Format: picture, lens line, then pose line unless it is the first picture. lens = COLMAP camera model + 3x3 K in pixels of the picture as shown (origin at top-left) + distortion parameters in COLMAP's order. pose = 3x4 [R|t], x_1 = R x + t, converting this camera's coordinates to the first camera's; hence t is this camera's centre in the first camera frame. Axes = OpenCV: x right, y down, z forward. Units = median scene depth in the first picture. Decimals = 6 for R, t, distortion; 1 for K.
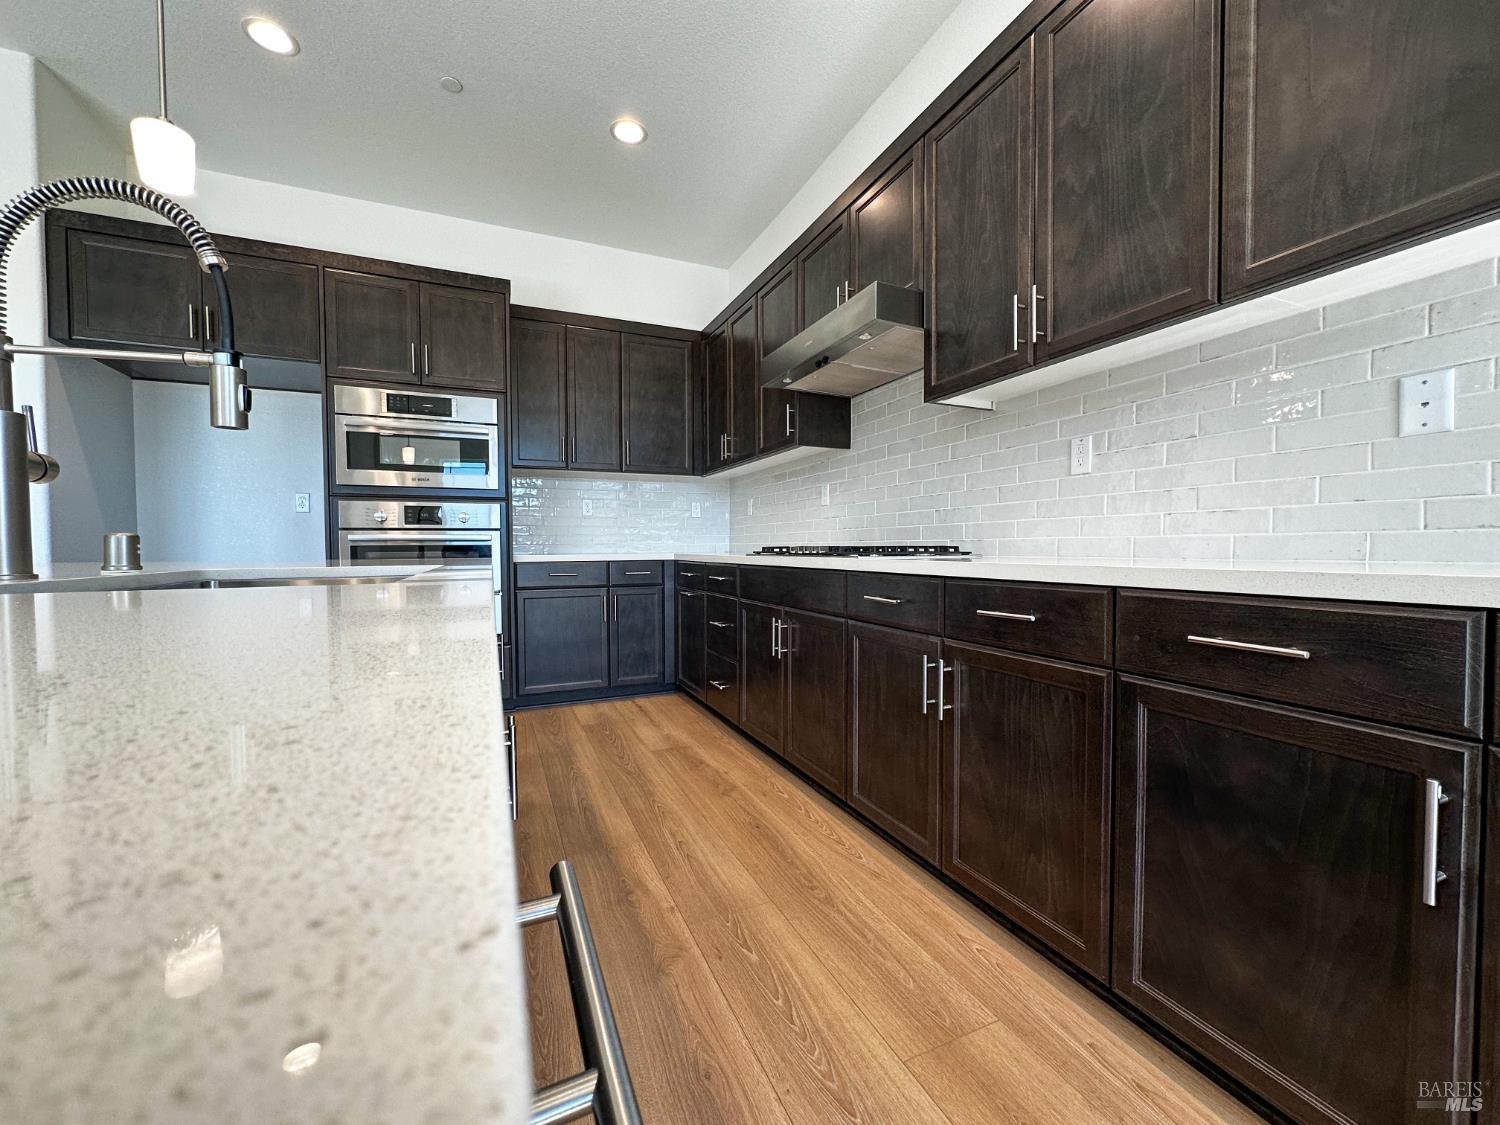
lens RADIAL K [[595.1, 0, 746.2], [0, 595.1, 572.3], [0, 0, 1]] dist [-0.005065, 0.001461]
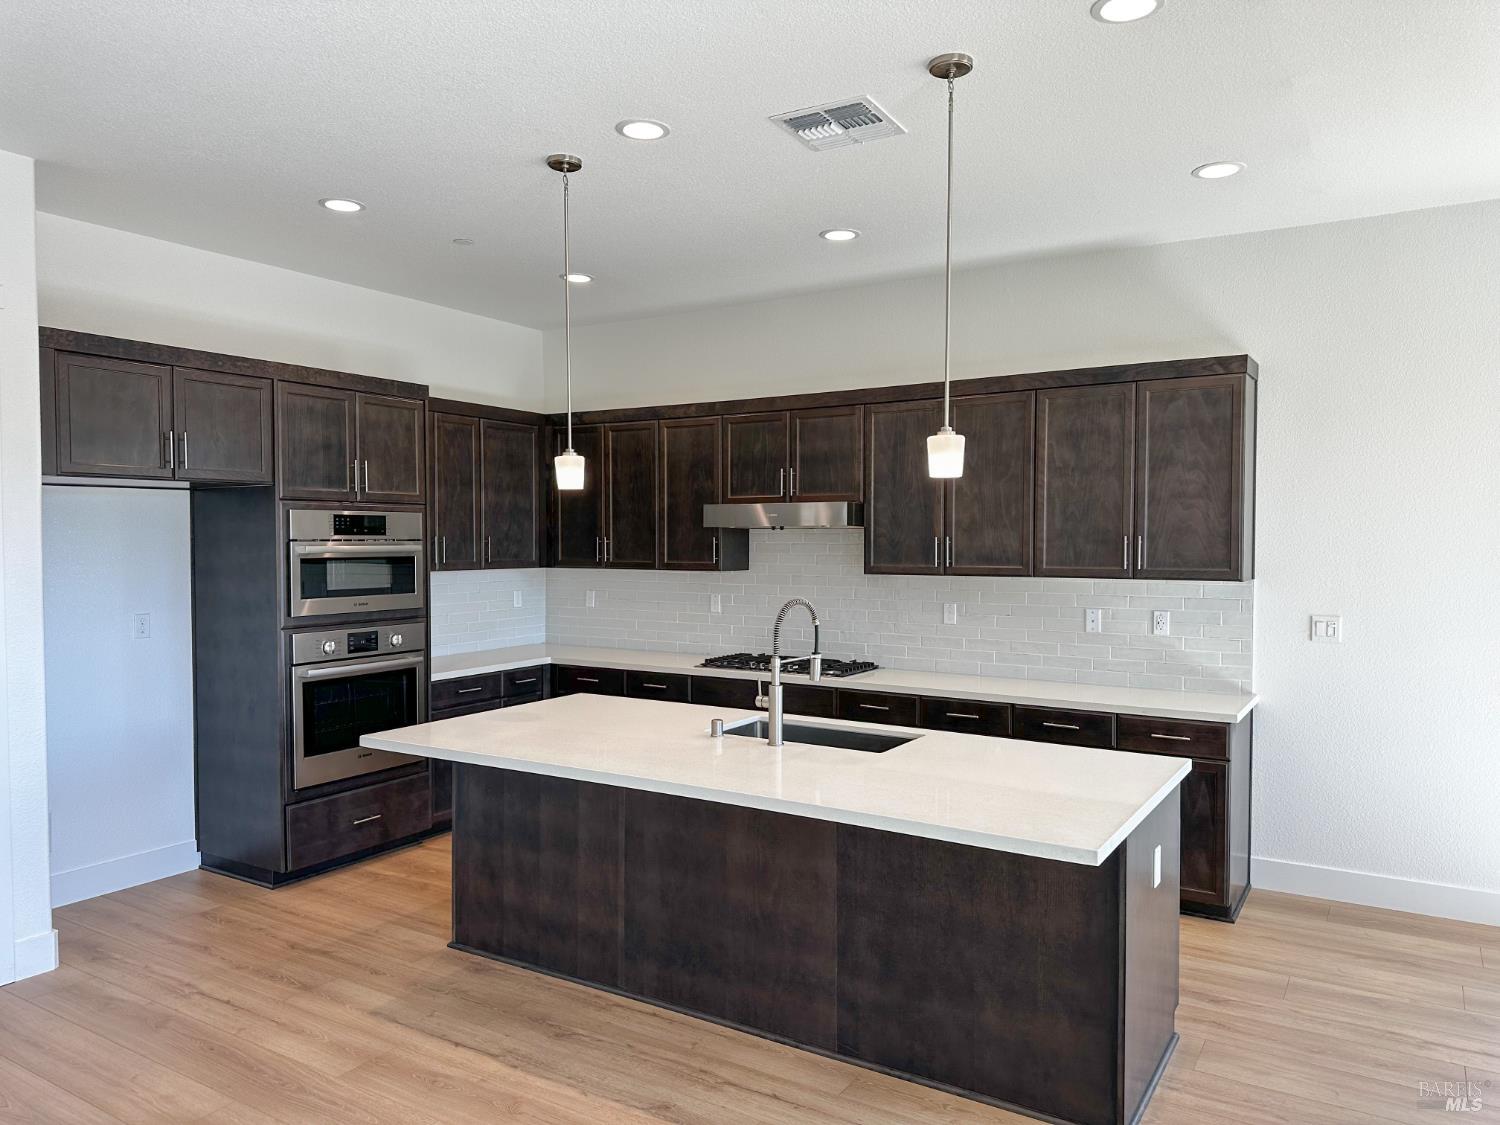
lens RADIAL K [[1051.7, 0, 746.2], [0, 1051.7, 569.4], [0, 0, 1]] dist [0.050882, -0.016601]
pose [[0.823690, -0.011742, 0.566919, -1.030589], [0.018746, 0.999803, -0.006529, -0.195937], [-0.566730, 0.016005, 0.823748, -0.738893]]
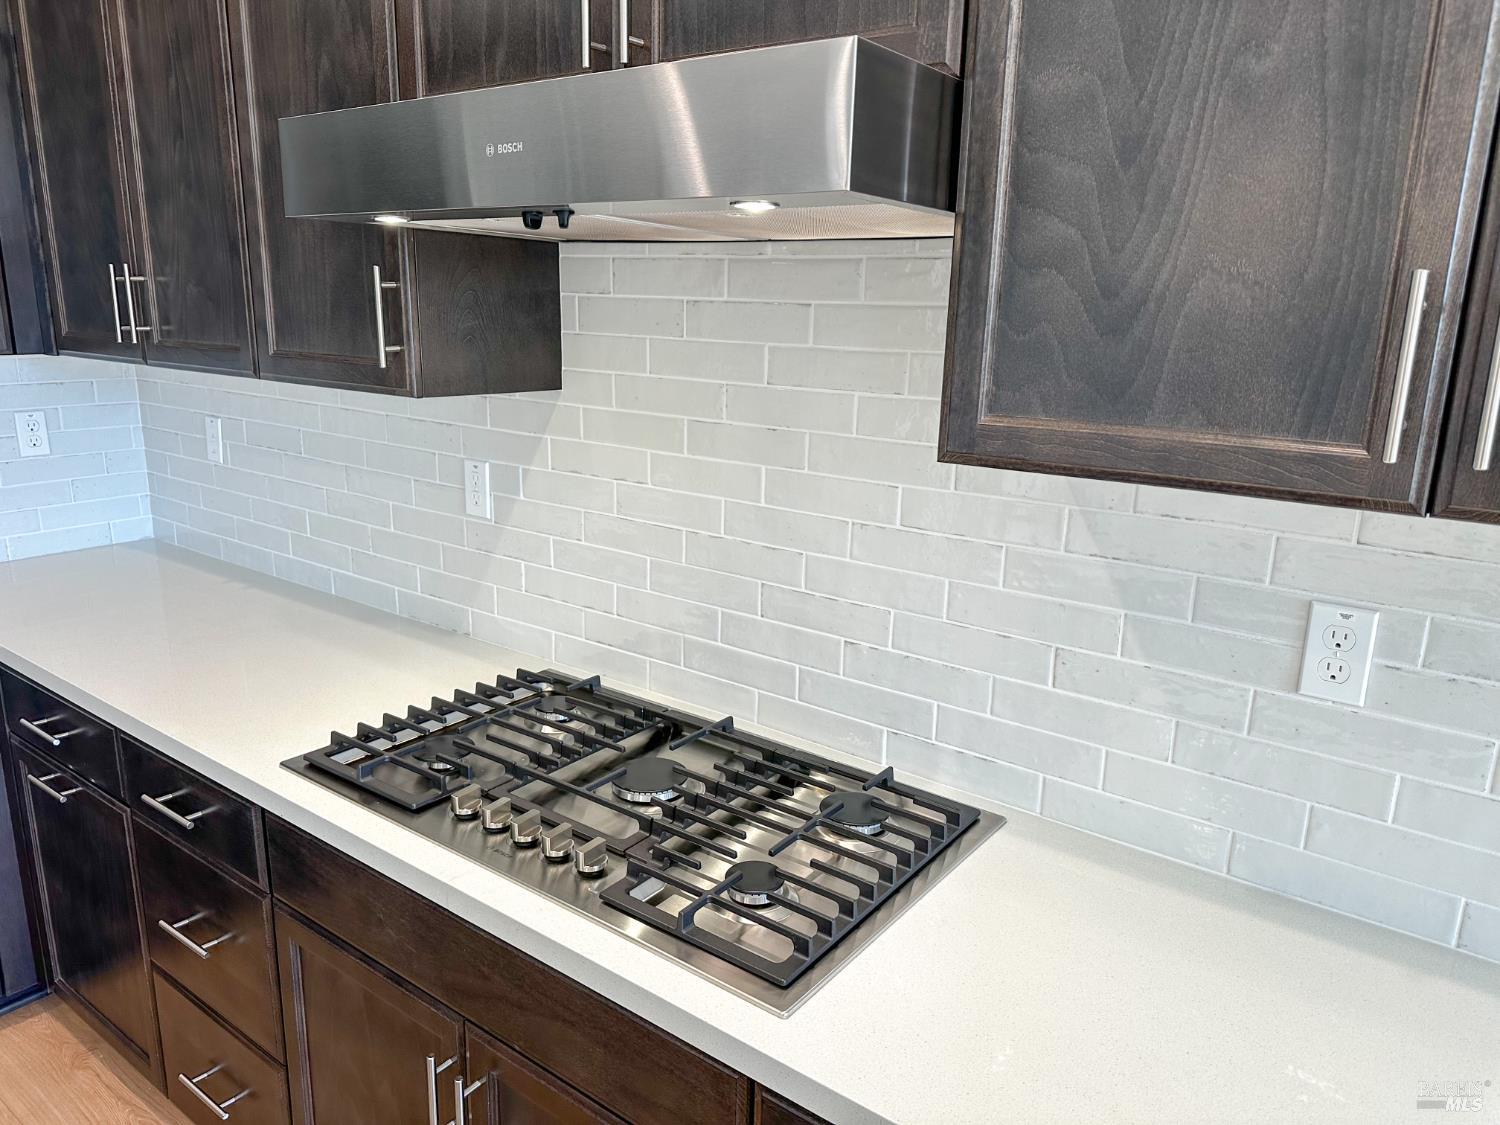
lens RADIAL K [[1051.7, 0, 757.6], [0, 1051.7, 559.0], [0, 0, 1]] dist [0.050882, -0.016601]
pose [[0.870674, -0.087943, 0.483936, -0.036889], [-0.010499, 0.980339, 0.197040, -0.235185], [-0.491749, -0.176639, 0.852632, 0.389122]]
